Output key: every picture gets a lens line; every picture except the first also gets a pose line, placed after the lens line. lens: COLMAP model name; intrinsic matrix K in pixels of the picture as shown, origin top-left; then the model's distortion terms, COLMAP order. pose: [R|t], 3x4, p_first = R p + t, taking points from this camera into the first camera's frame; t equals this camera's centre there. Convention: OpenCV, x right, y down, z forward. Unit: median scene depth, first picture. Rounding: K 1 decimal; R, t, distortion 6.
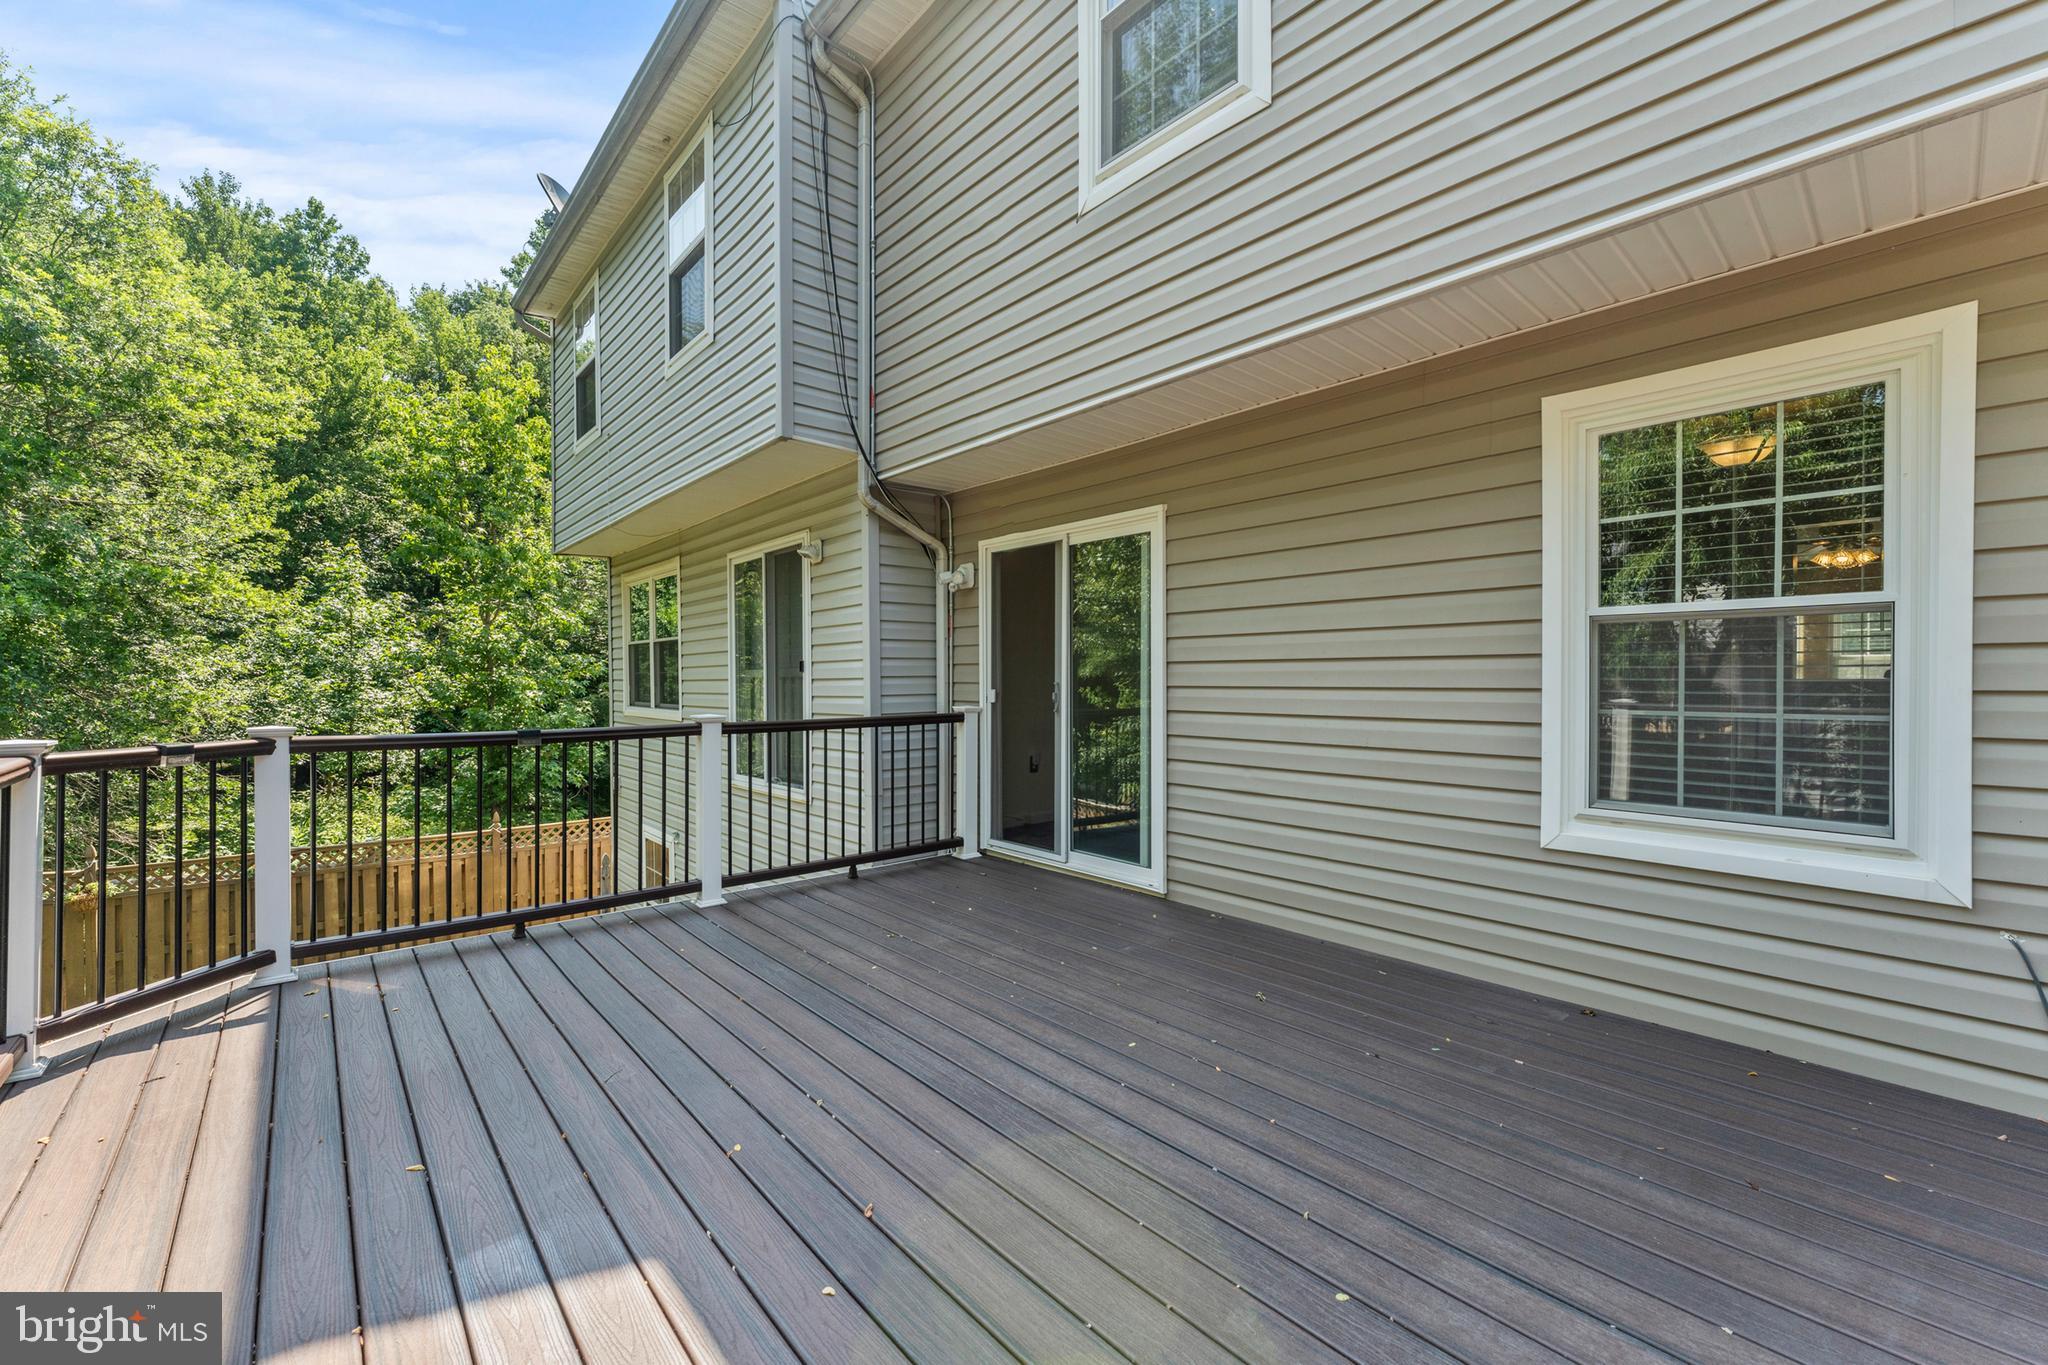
lens RADIAL K [[838.4, 0, 1030.8], [0, 838.4, 682.5], [0, 0, 1]] dist [0.002918, -0.000276]
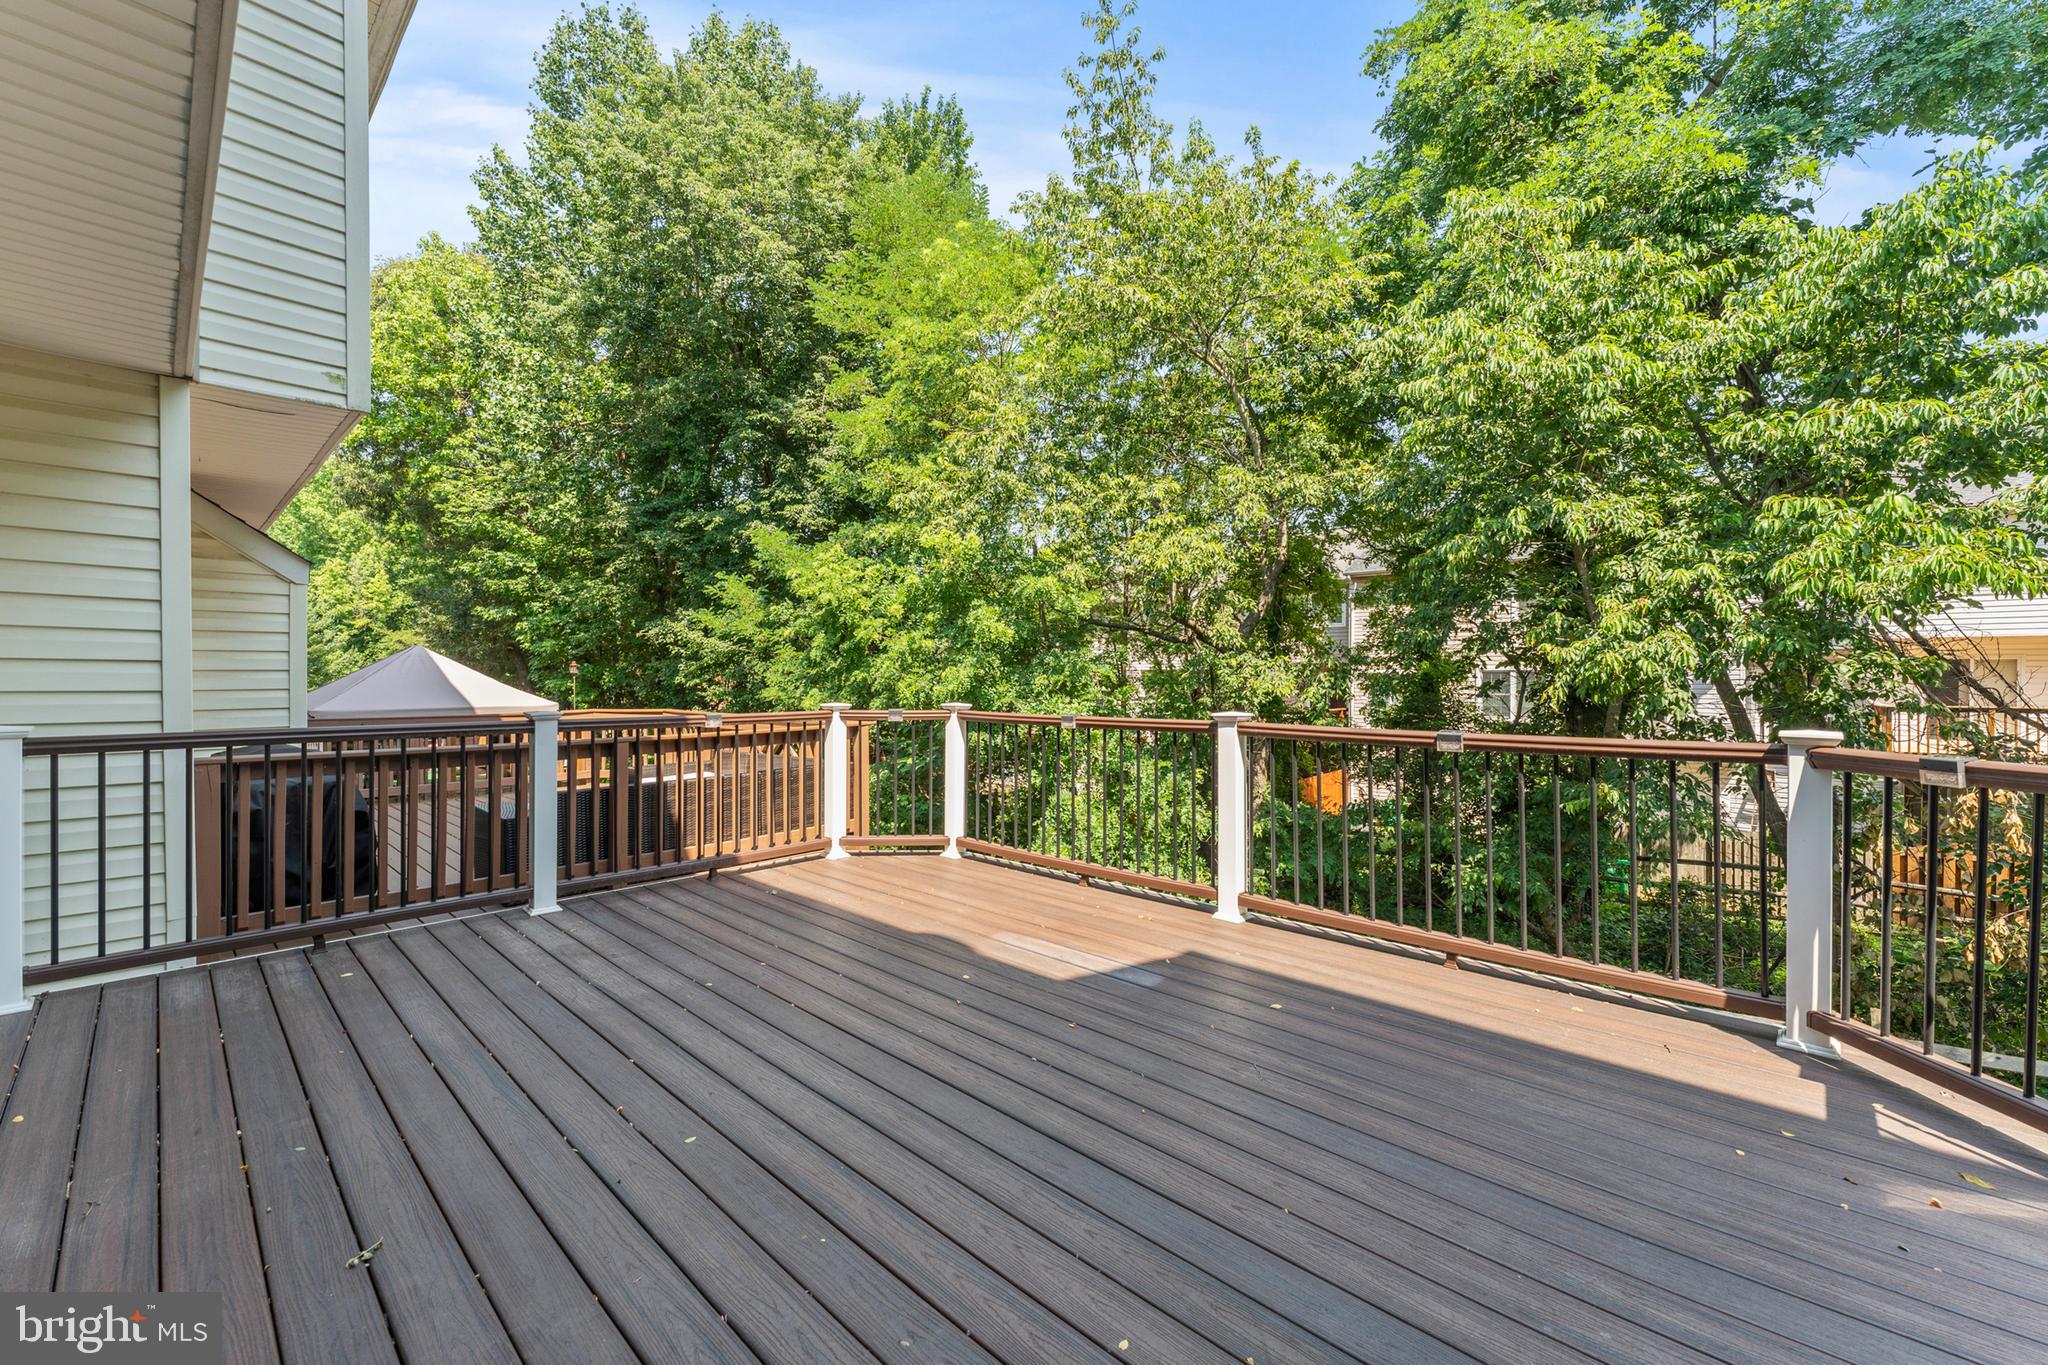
lens RADIAL K [[838.4, 0, 1026.2], [0, 838.4, 681.7], [0, 0, 1]] dist [0.002918, -0.000276]
pose [[-0.996267, 0.004325, -0.086217, -0.062193], [0.003615, 0.999958, 0.008391, -0.001772], [0.086249, 0.008048, -0.996241, 0.870891]]
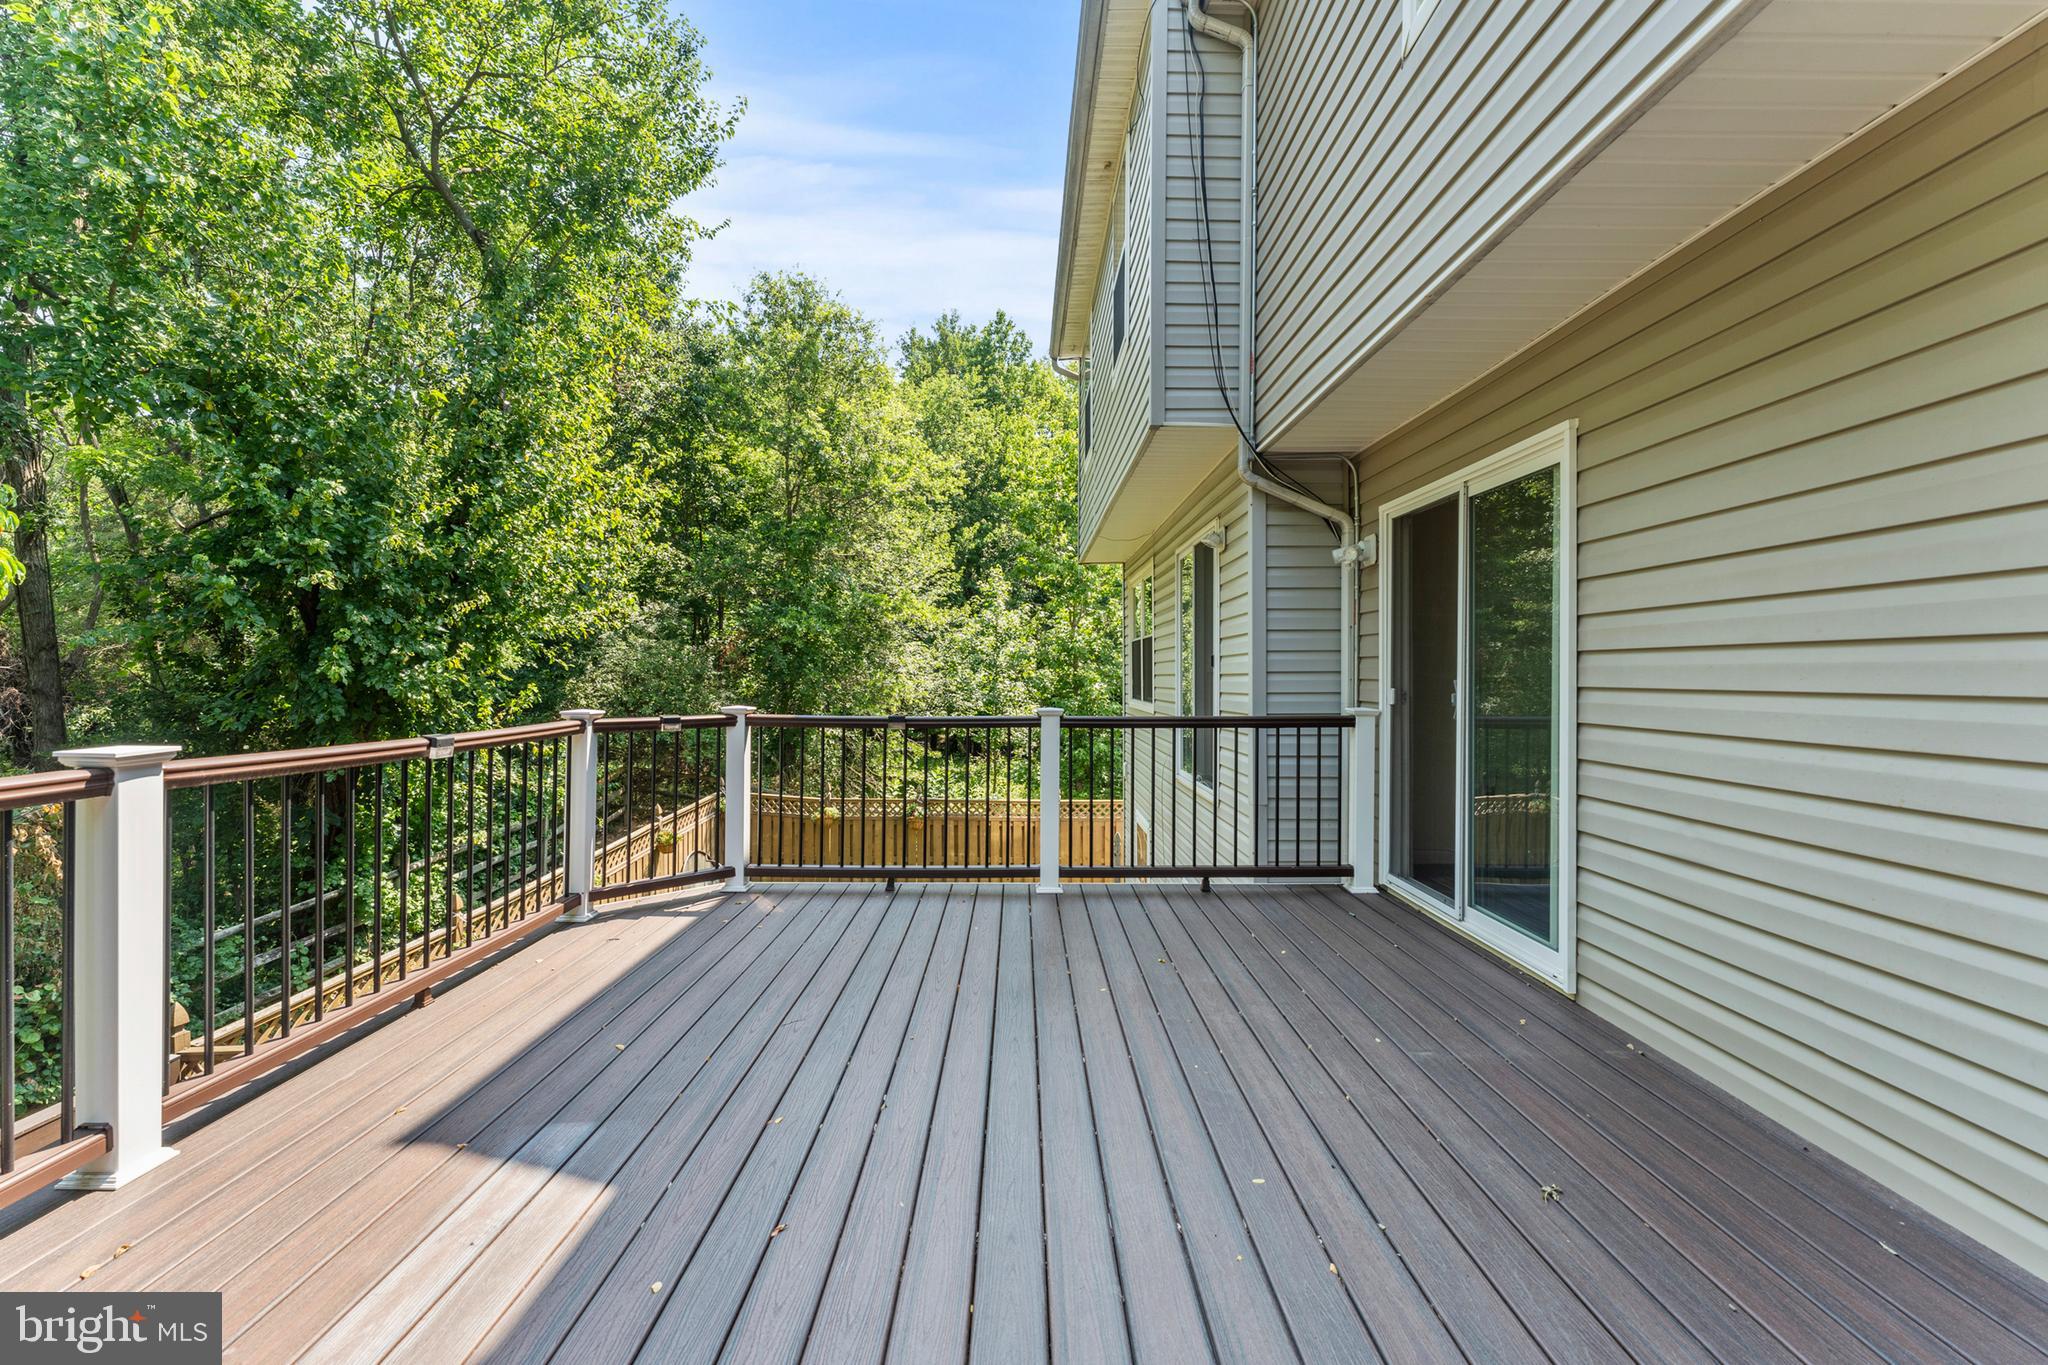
lens RADIAL K [[838.4, 0, 1014.3], [0, 838.4, 672.4], [0, 0, 1]] dist [0.002918, -0.000276]
pose [[0.751825, 0.003292, -0.659354, 0.210138], [-0.007263, 0.999968, -0.003288, -0.001571], [0.659322, 0.007260, 0.751825, 0.151128]]
